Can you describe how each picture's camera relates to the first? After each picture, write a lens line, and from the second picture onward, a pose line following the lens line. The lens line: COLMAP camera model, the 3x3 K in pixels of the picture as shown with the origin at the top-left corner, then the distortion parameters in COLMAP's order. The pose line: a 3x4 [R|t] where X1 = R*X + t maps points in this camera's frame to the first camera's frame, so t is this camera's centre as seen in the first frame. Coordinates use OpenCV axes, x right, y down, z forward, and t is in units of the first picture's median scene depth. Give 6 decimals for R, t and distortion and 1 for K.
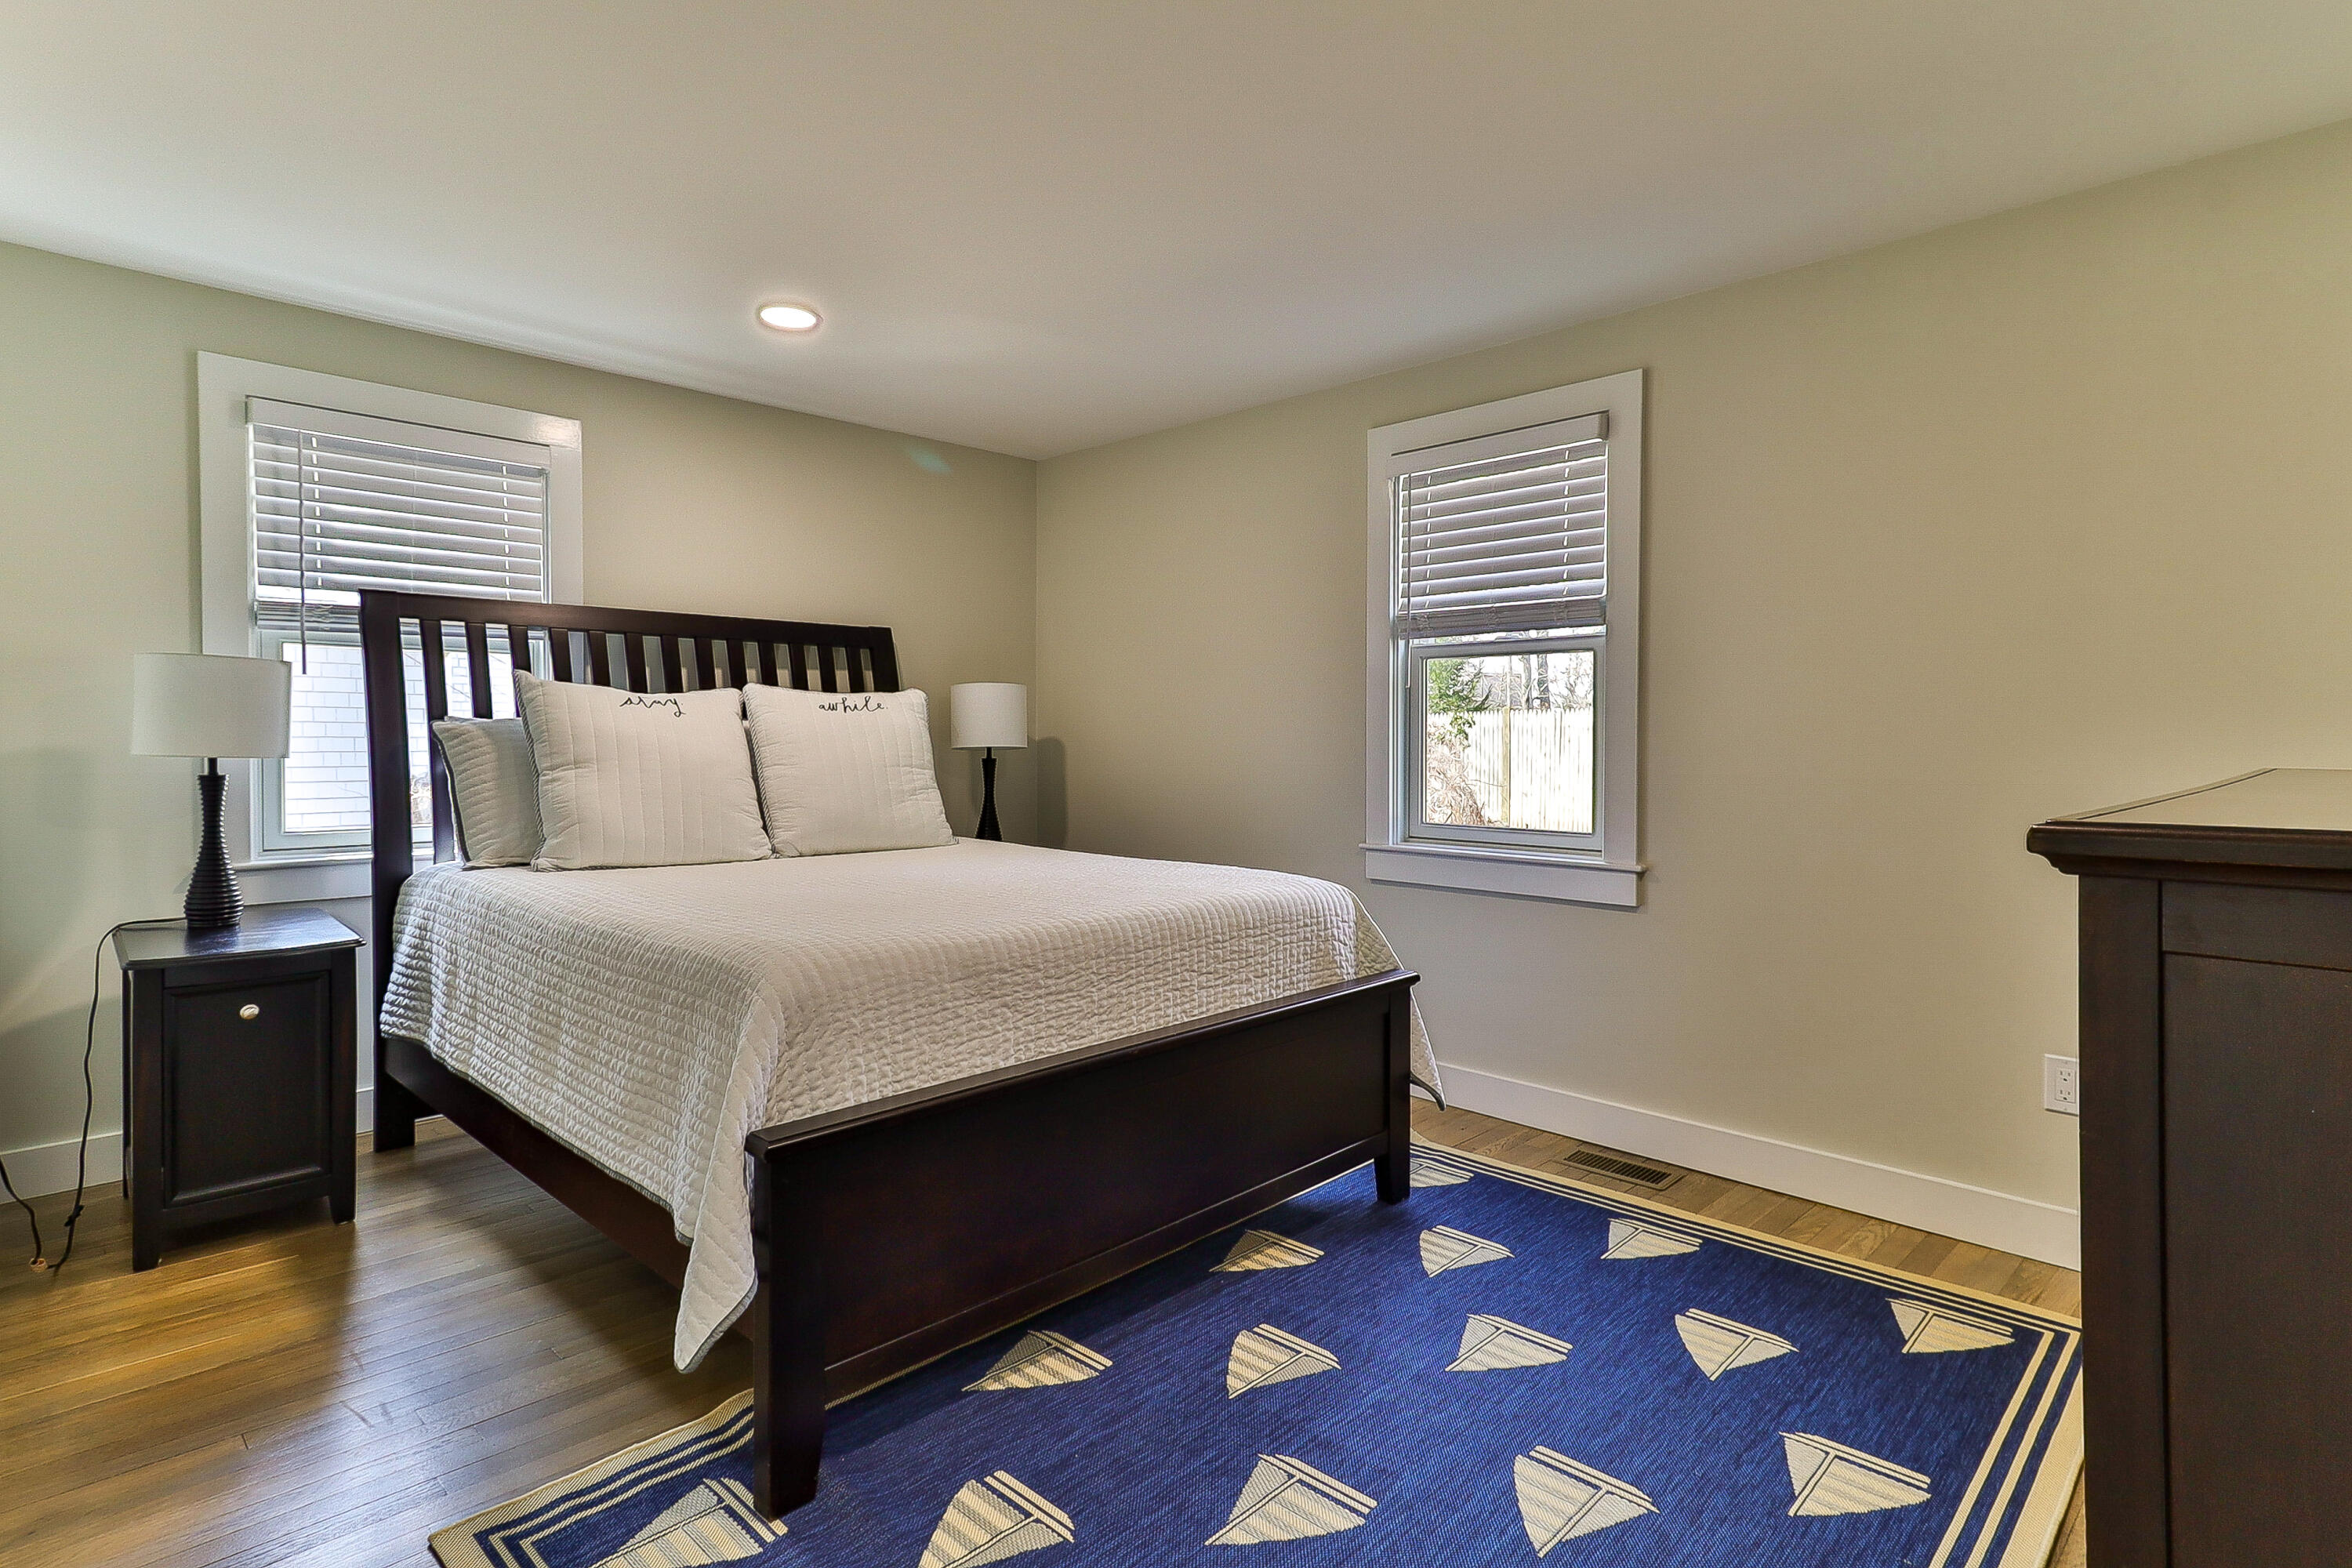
lens RADIAL K [[1195.0, 0, 1195.7], [0, 1195.0, 753.7], [0, 0, 1]] dist [0.032360, -0.000541]
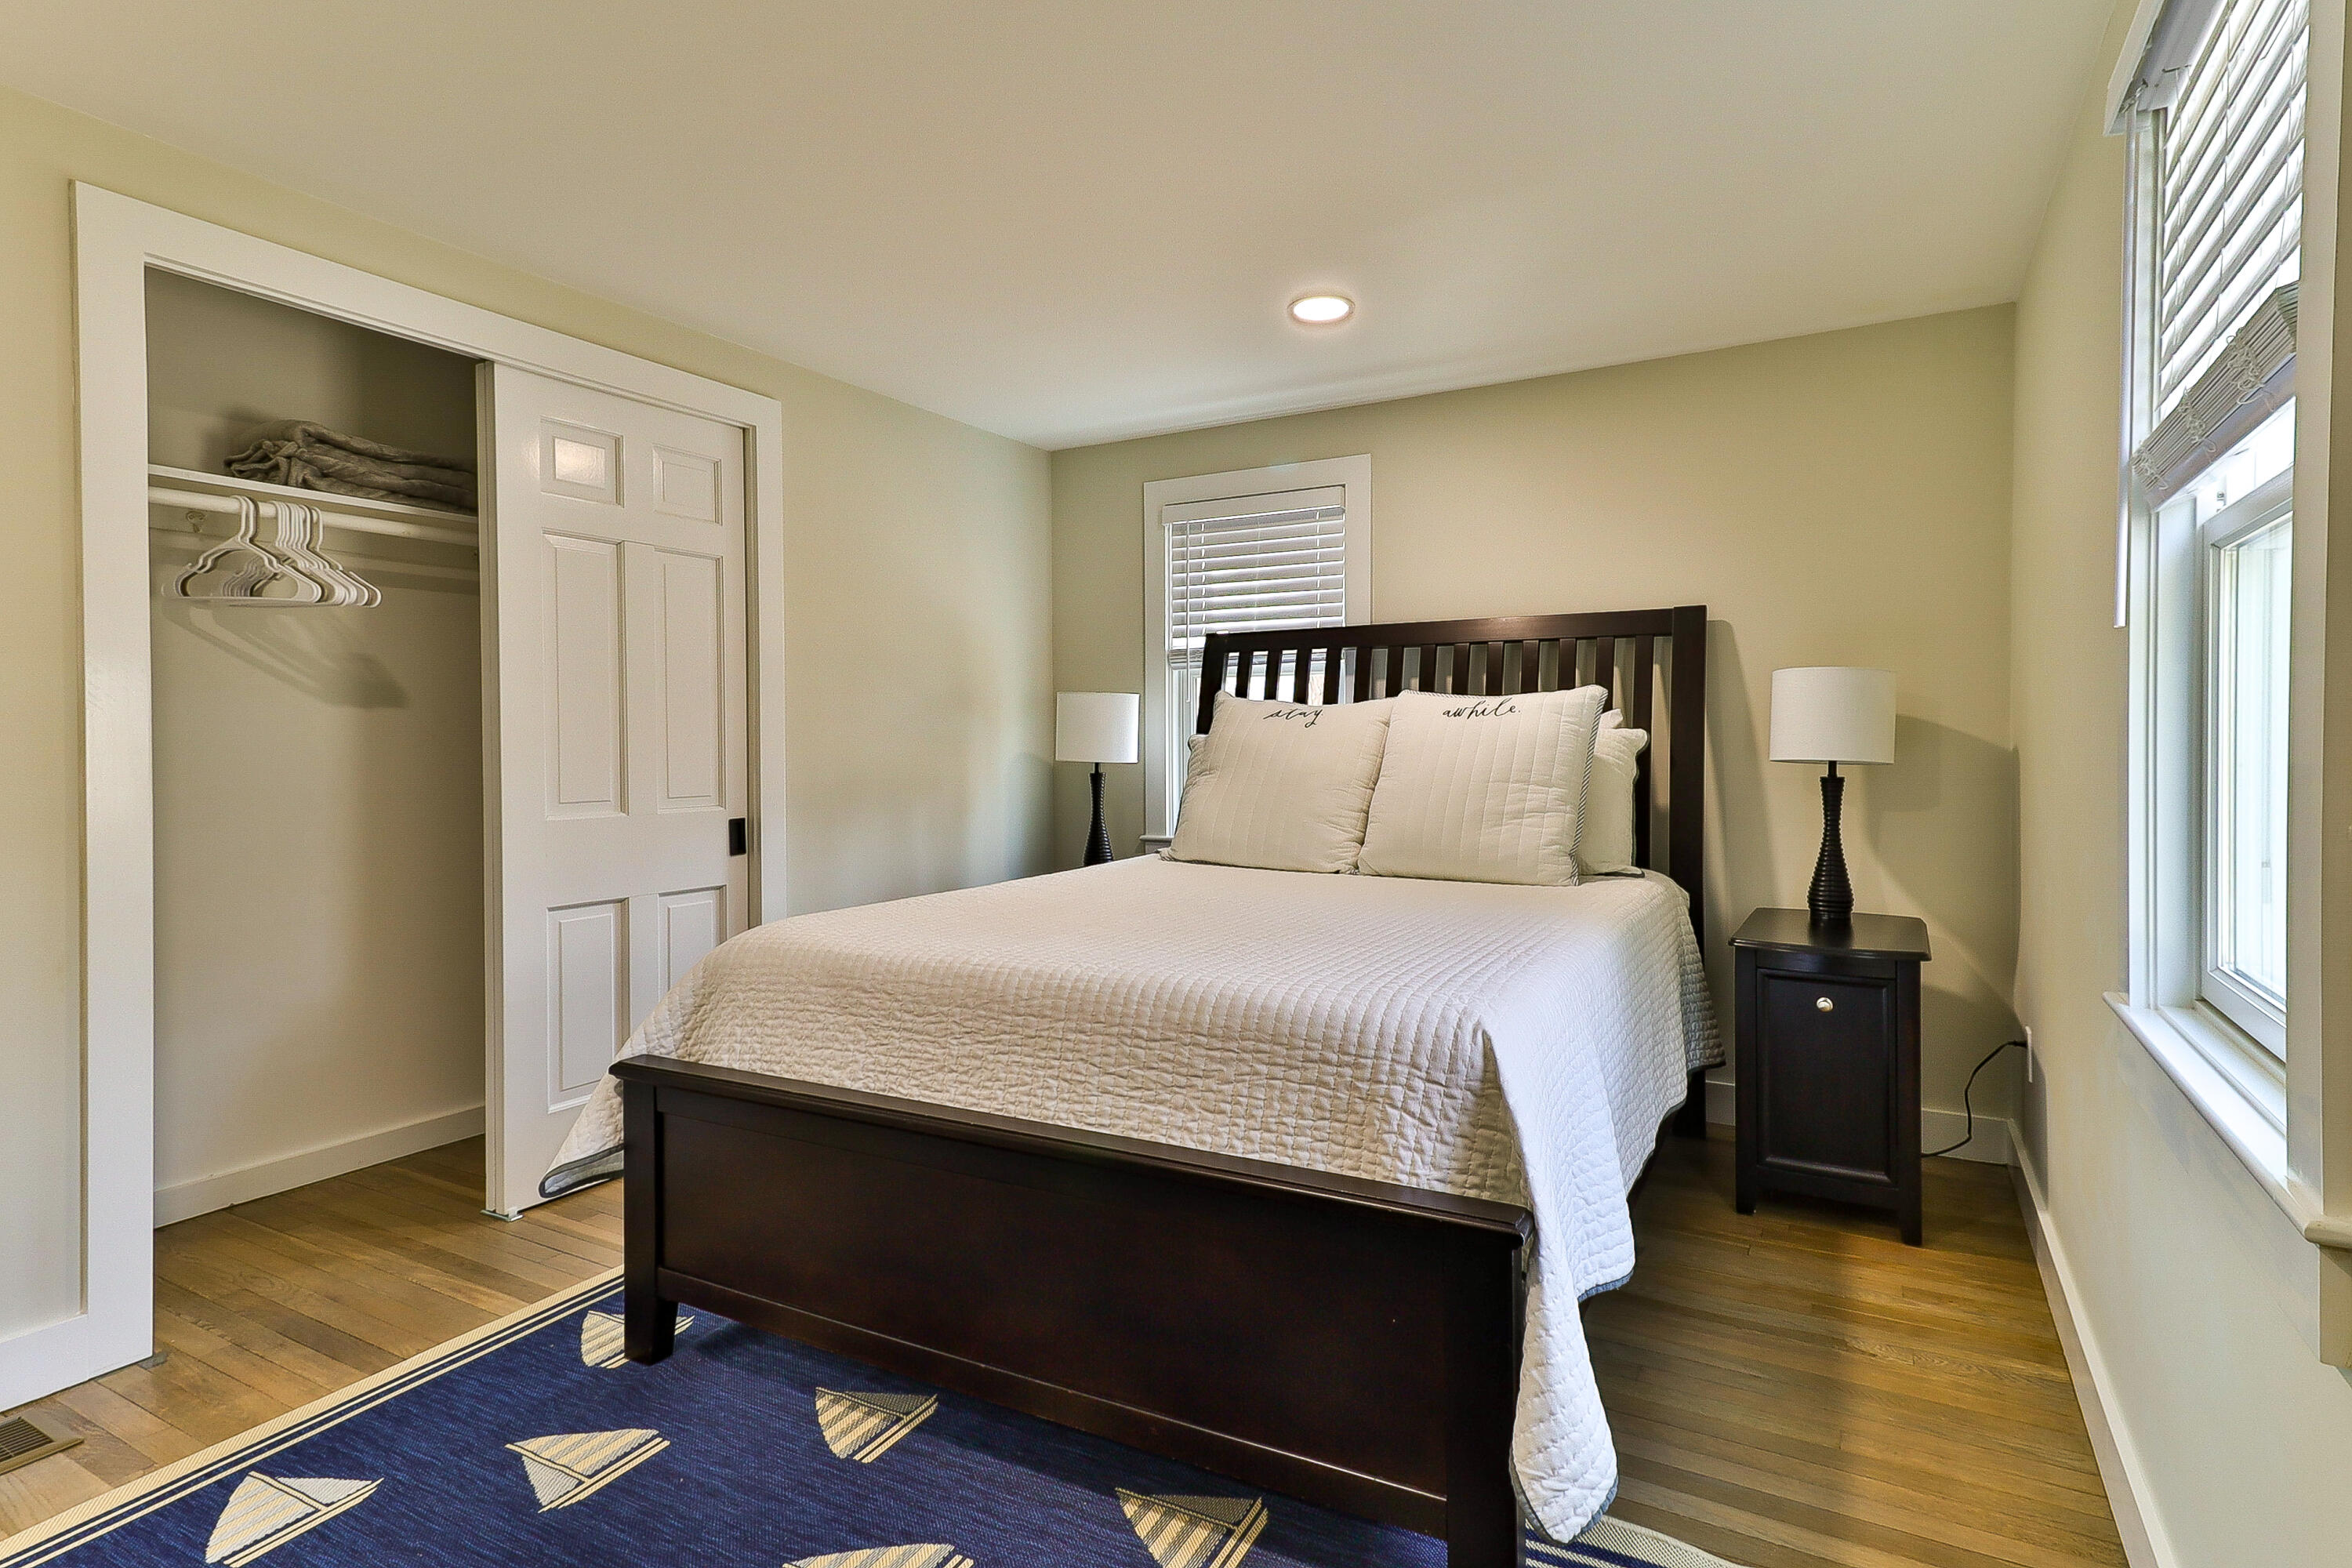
lens RADIAL K [[1195.0, 0, 1195.7], [0, 1195.0, 753.7], [0, 0, 1]] dist [0.032360, -0.000541]
pose [[0.261861, 0.006474, -0.965084, 0.652610], [-0.010118, 0.999941, 0.003962, -0.013633], [0.965052, 0.008727, 0.261911, 0.769671]]
